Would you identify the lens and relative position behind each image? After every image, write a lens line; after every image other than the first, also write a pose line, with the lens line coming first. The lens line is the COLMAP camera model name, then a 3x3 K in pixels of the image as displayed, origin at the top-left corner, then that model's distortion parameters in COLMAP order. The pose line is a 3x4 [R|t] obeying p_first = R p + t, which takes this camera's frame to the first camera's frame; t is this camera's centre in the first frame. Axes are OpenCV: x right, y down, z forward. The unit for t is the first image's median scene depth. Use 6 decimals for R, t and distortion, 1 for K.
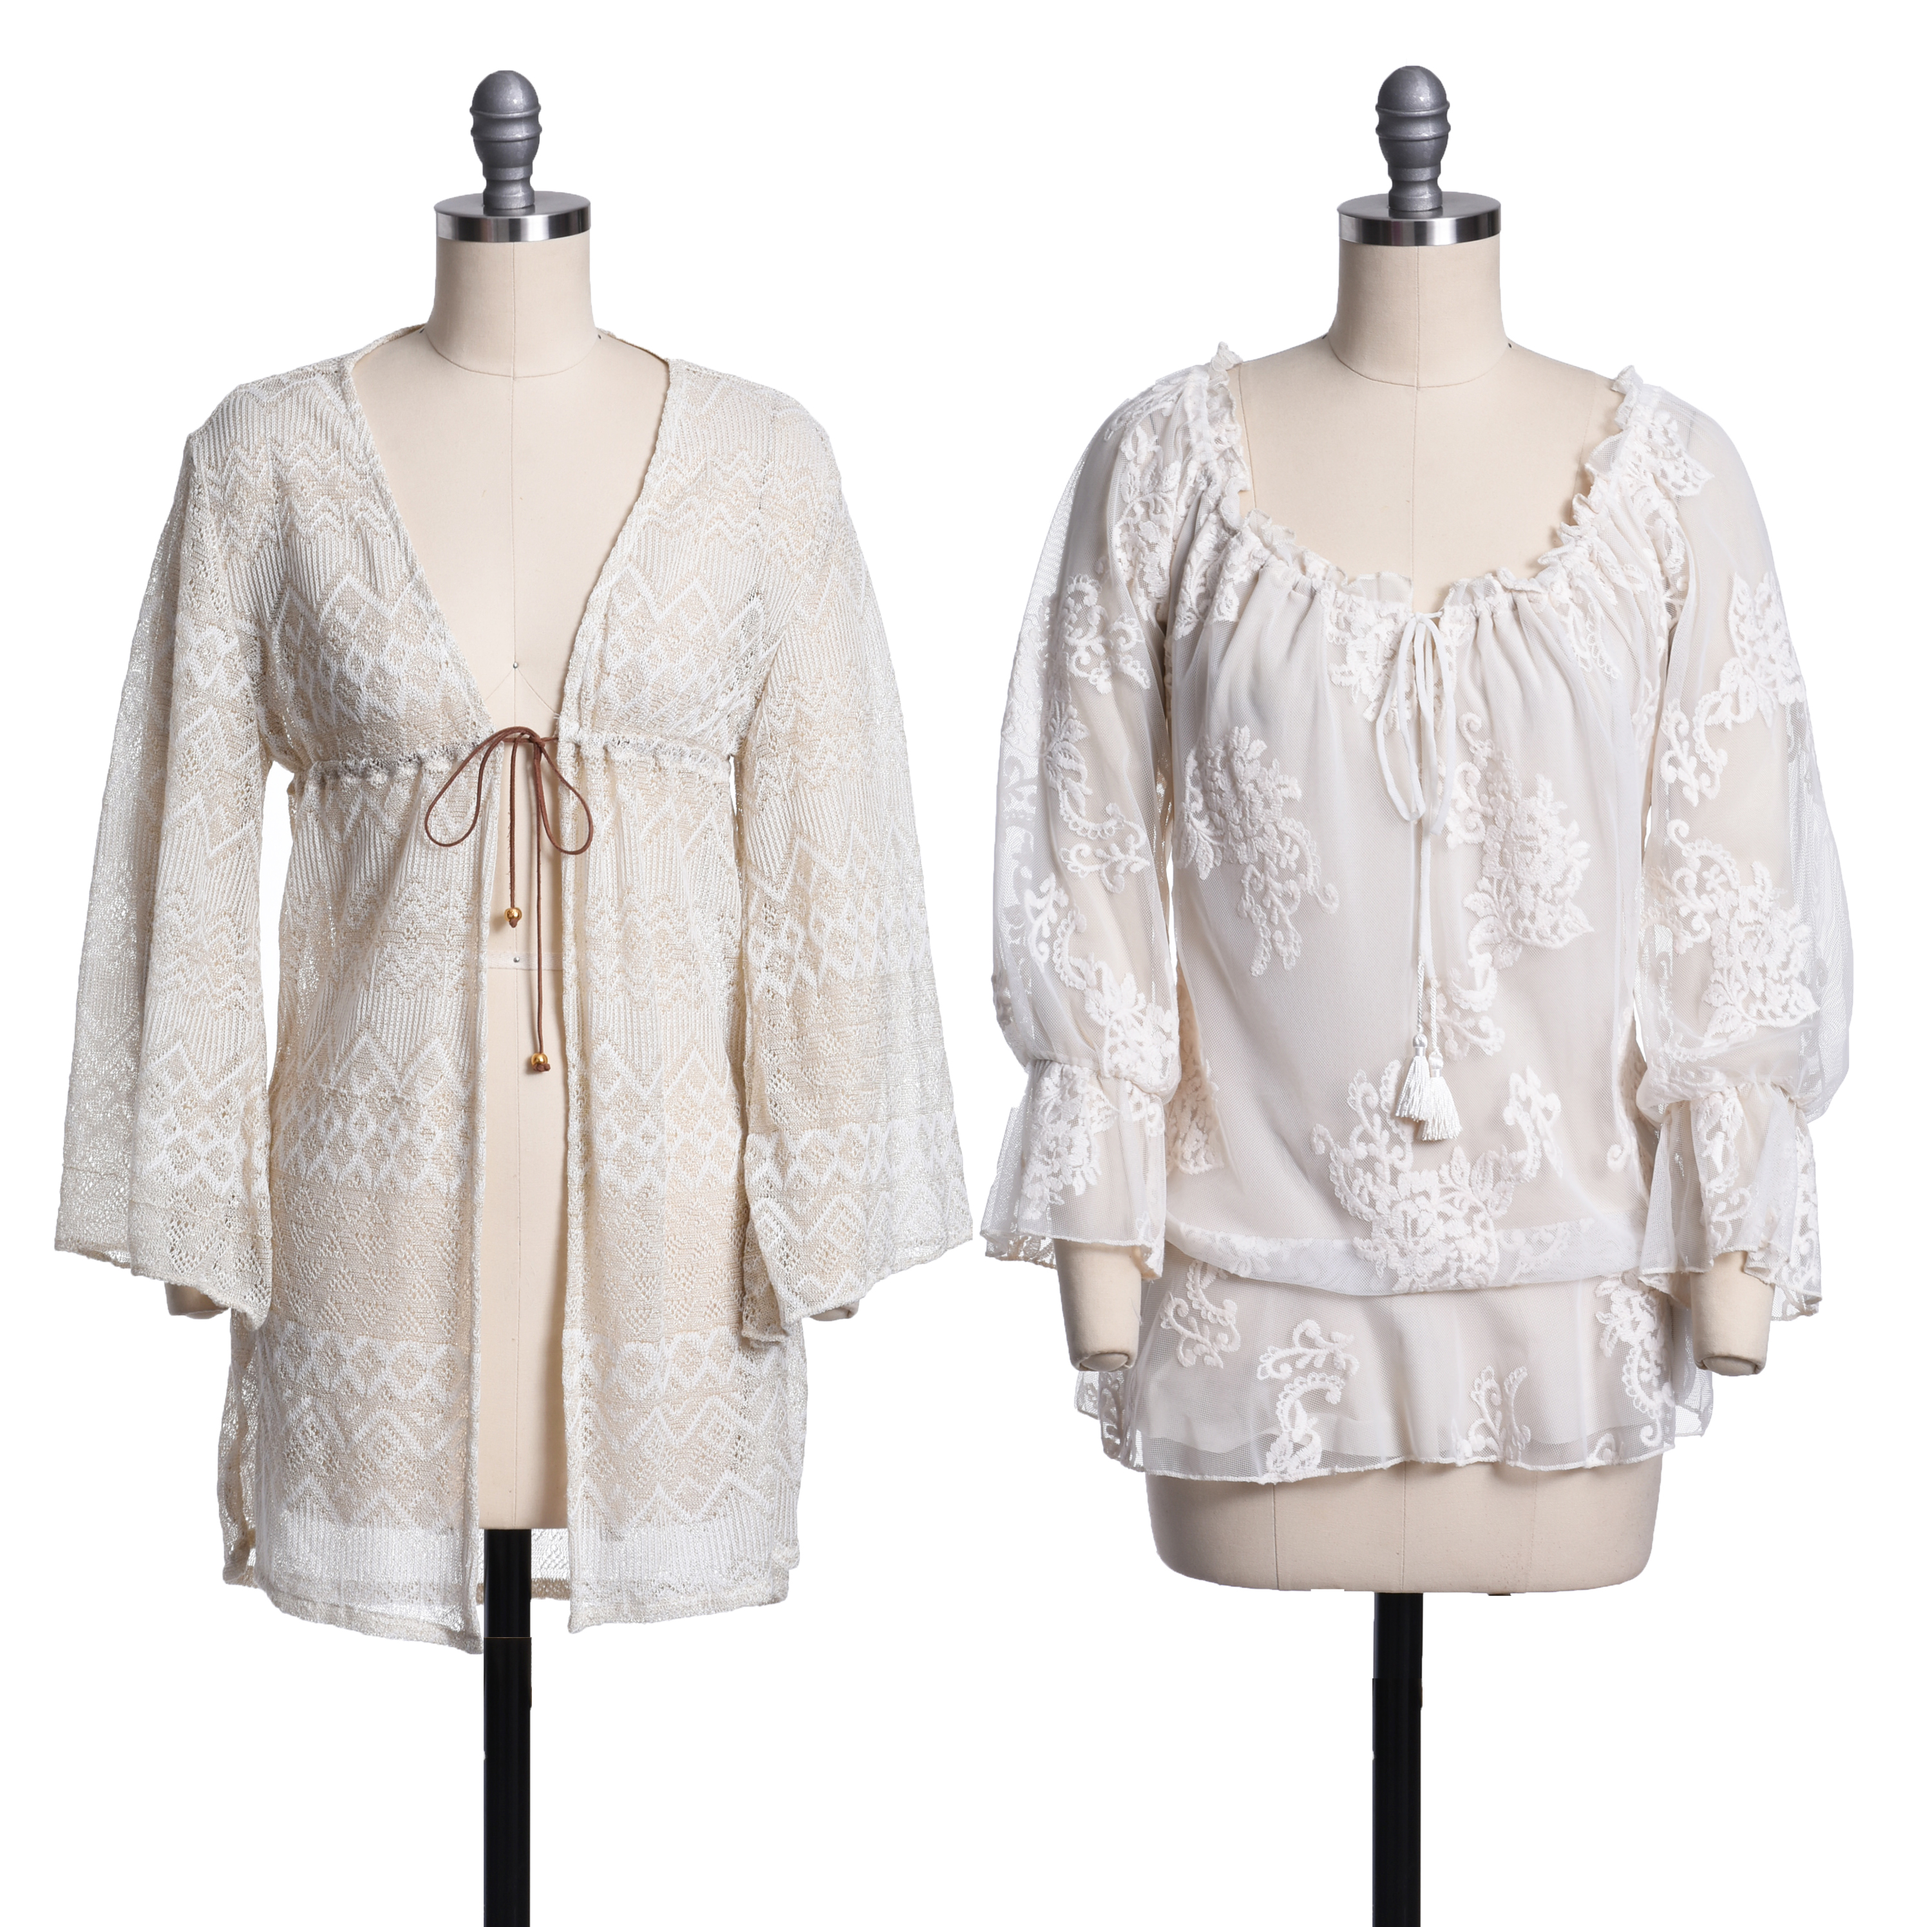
lens RADIAL K [[9659.5, 0, 961.7], [0, 9659.5, 957.8], [0, 0, 1]] dist [-0.204343, 0.000000]
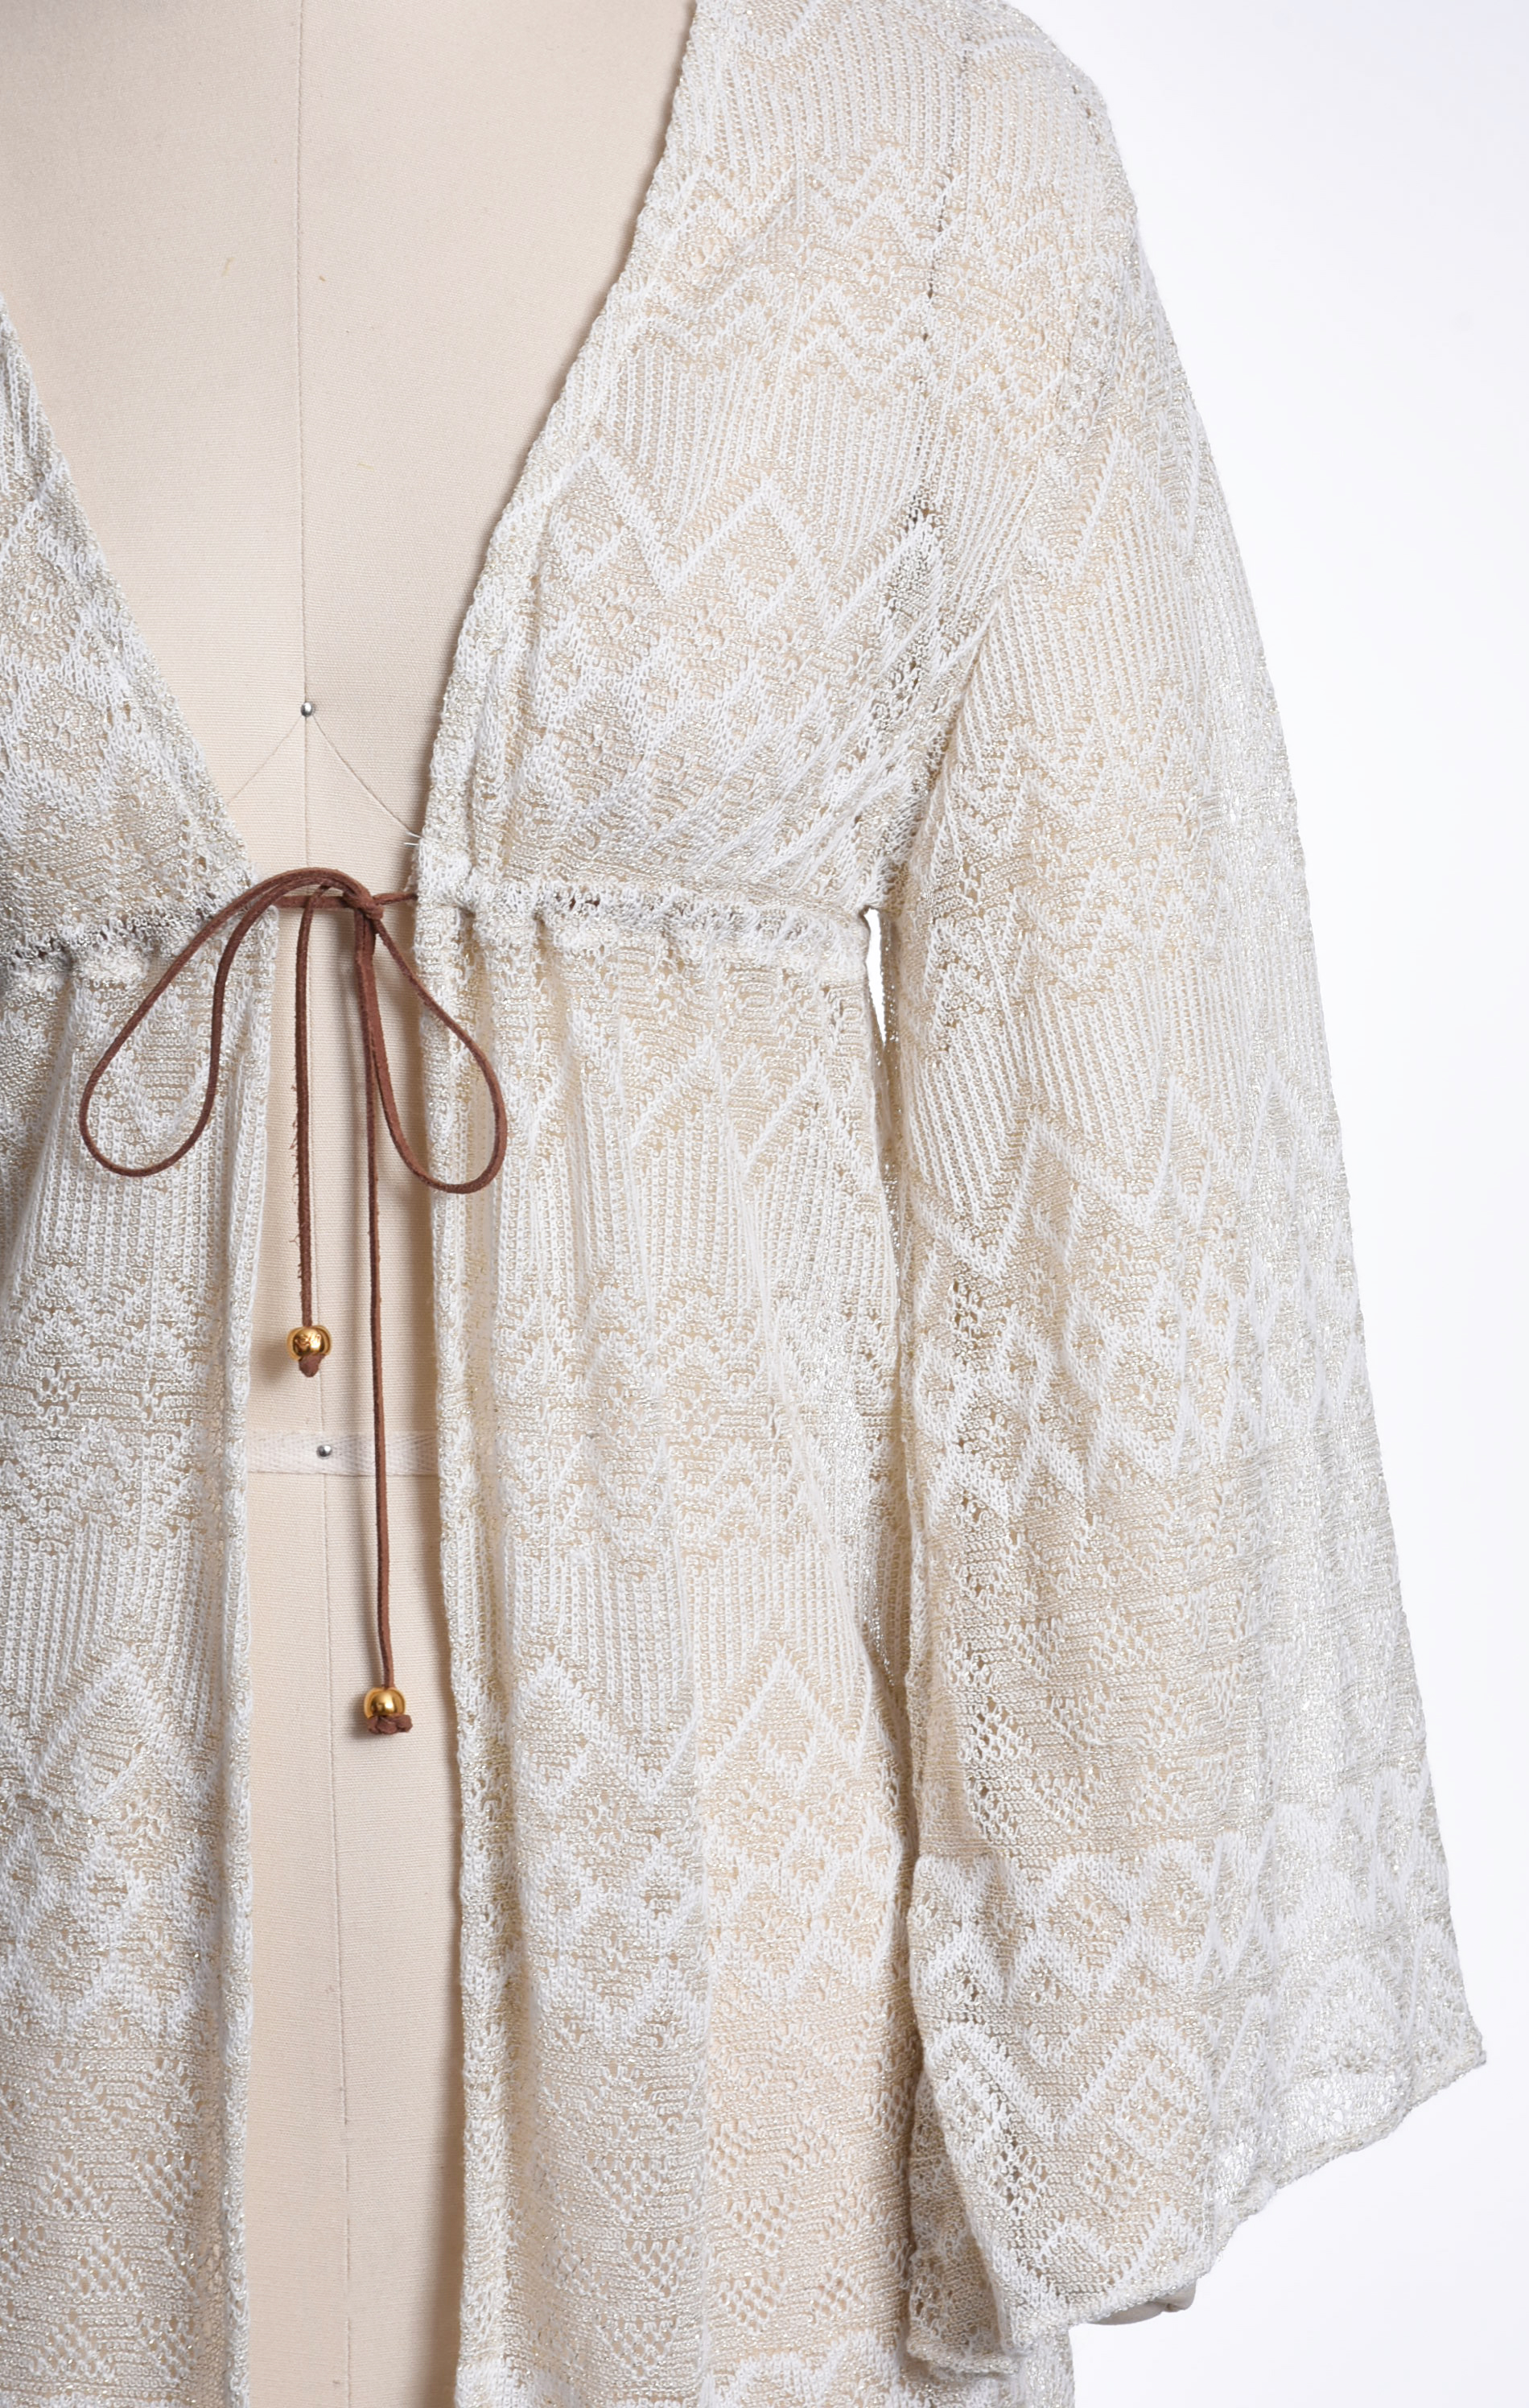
lens RADIAL K [[8342.6, 0, 776.6], [0, 8342.6, 1206.8], [0, 0, 1]] dist [0.045257, 0.000000]
pose [[0.997840, -0.006352, -0.065379, -0.005088], [0.011837, 0.996408, 0.083852, -0.038244], [0.064611, -0.084445, 0.994331, 0.659781]]
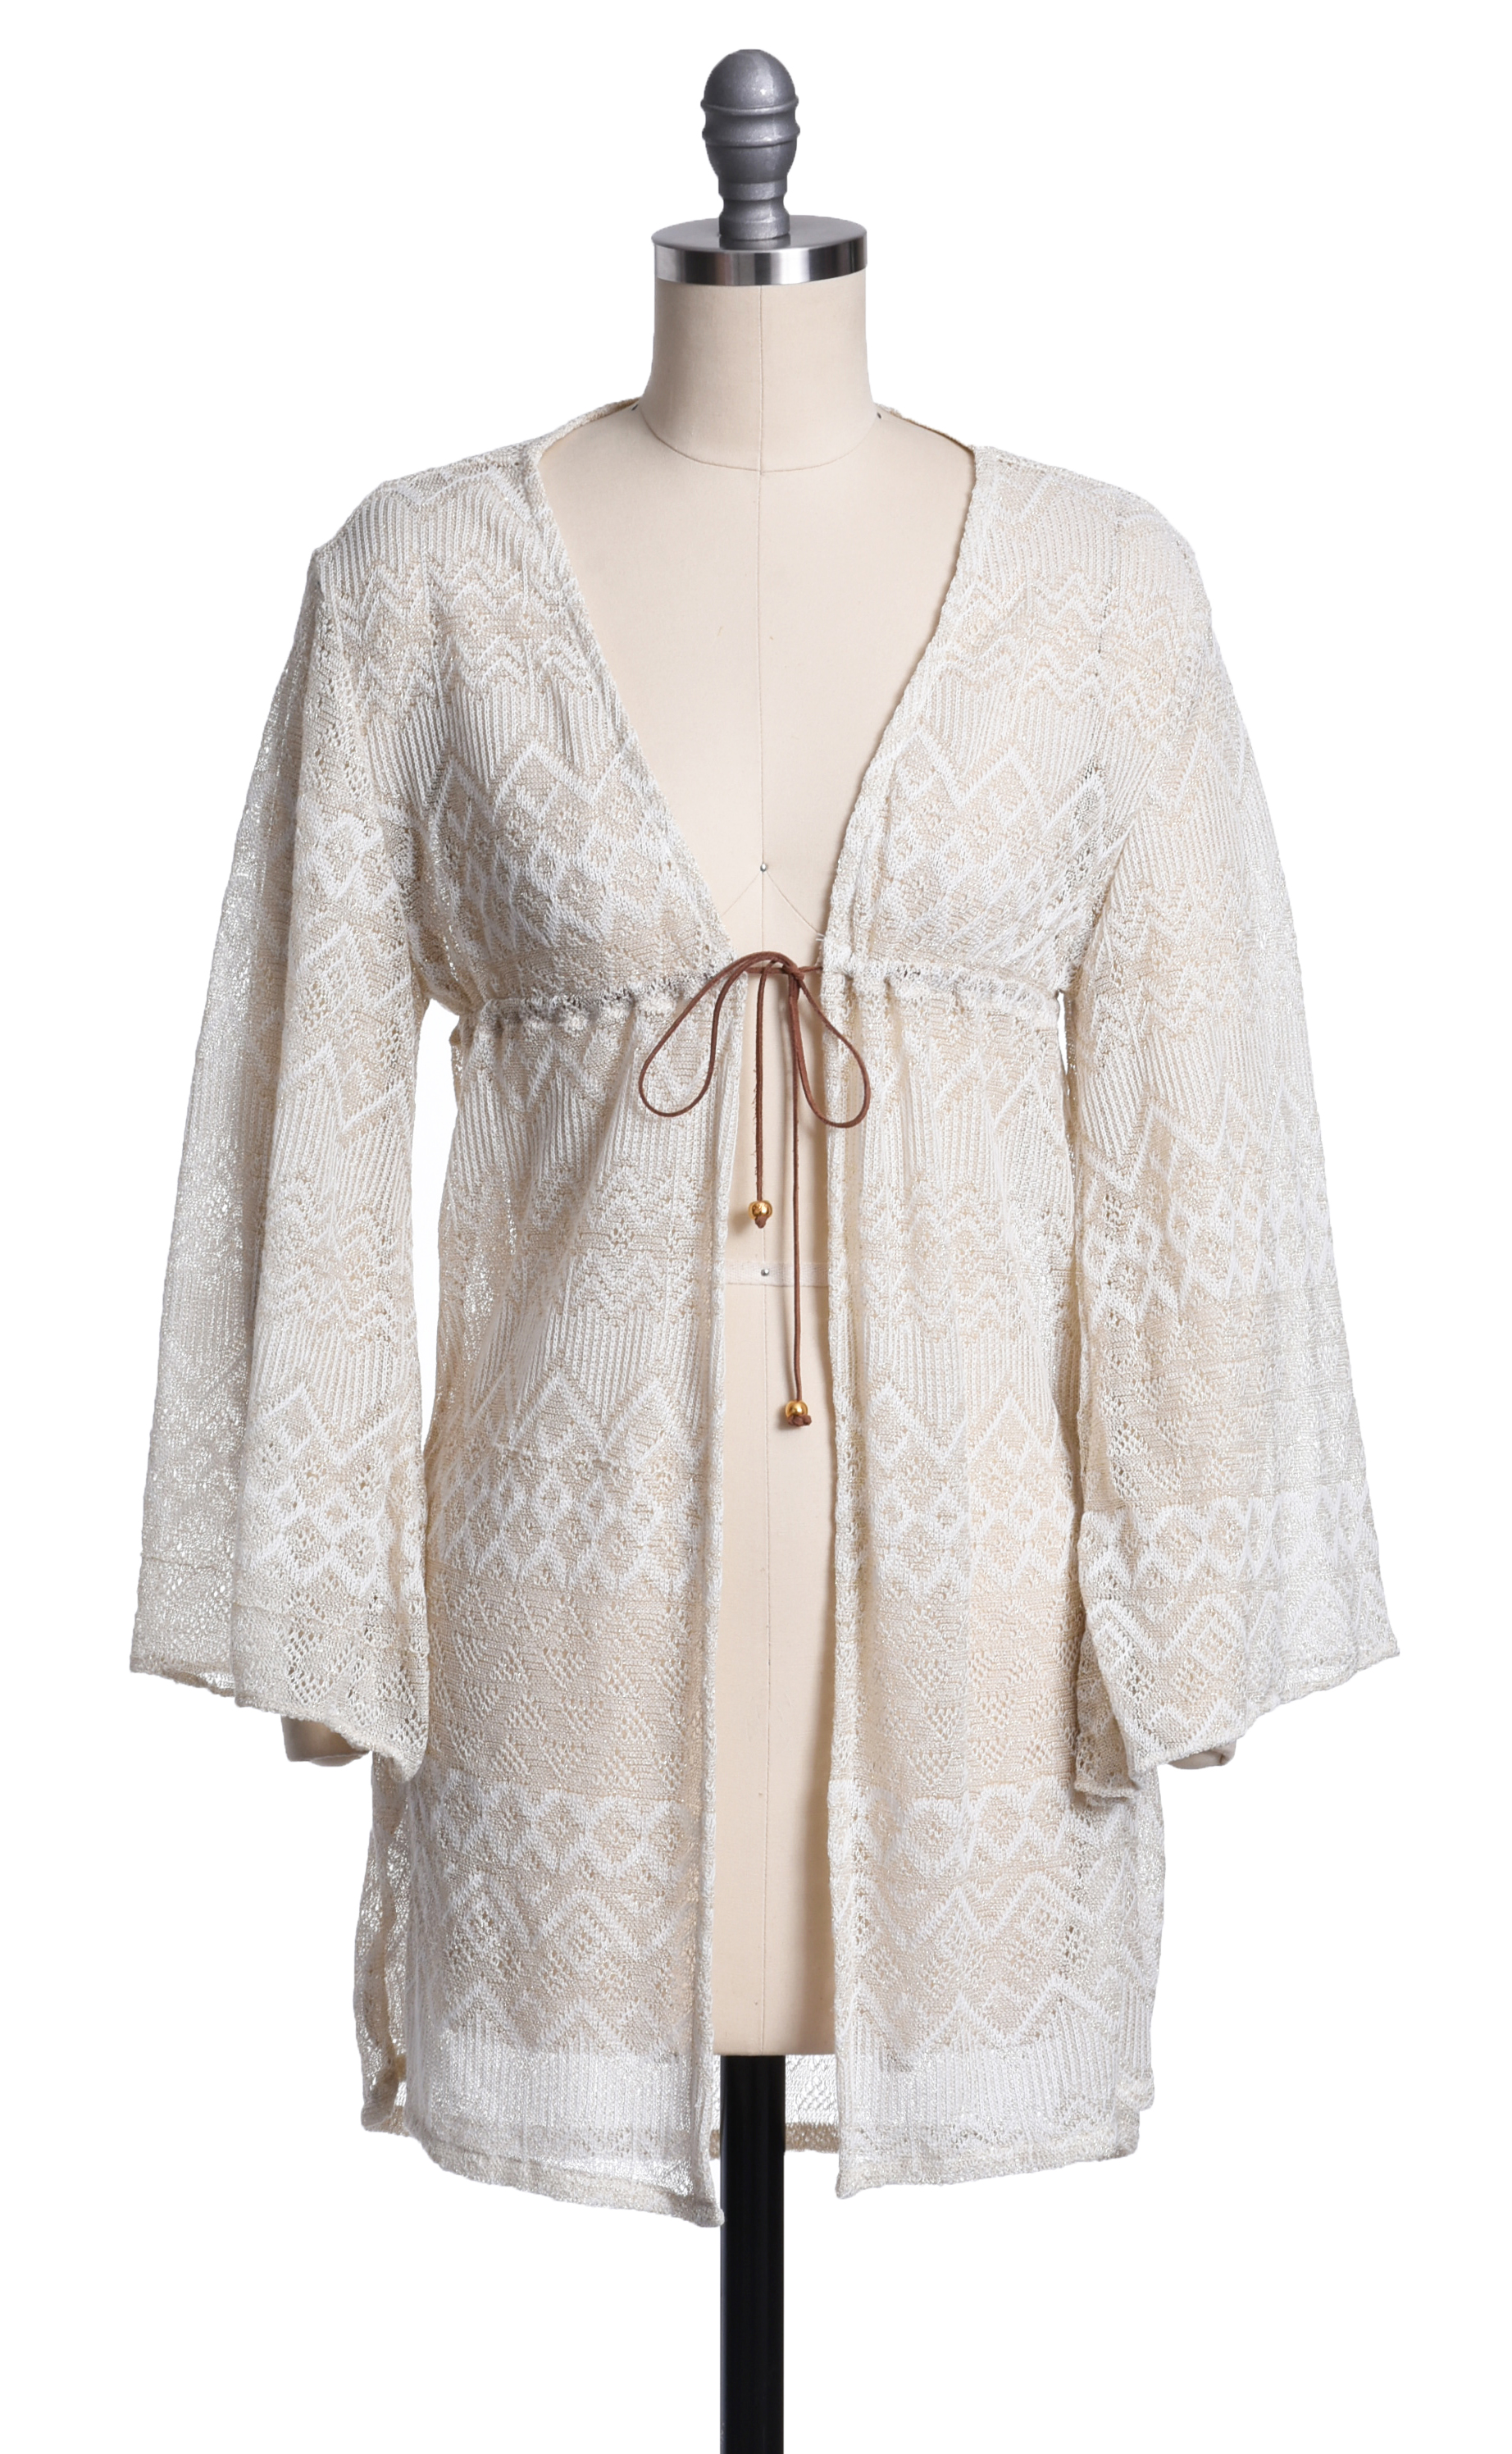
lens RADIAL K [[11722.1, 0, 764.3], [0, 11722.1, 1234.8], [0, 0, 1]] dist [0.251119, 0.000000]
pose [[0.998822, -0.000019, -0.048515, -0.003292], [-0.000101, 0.999997, -0.002474, -0.000438], [0.048515, 0.002476, 0.998819, 0.117058]]
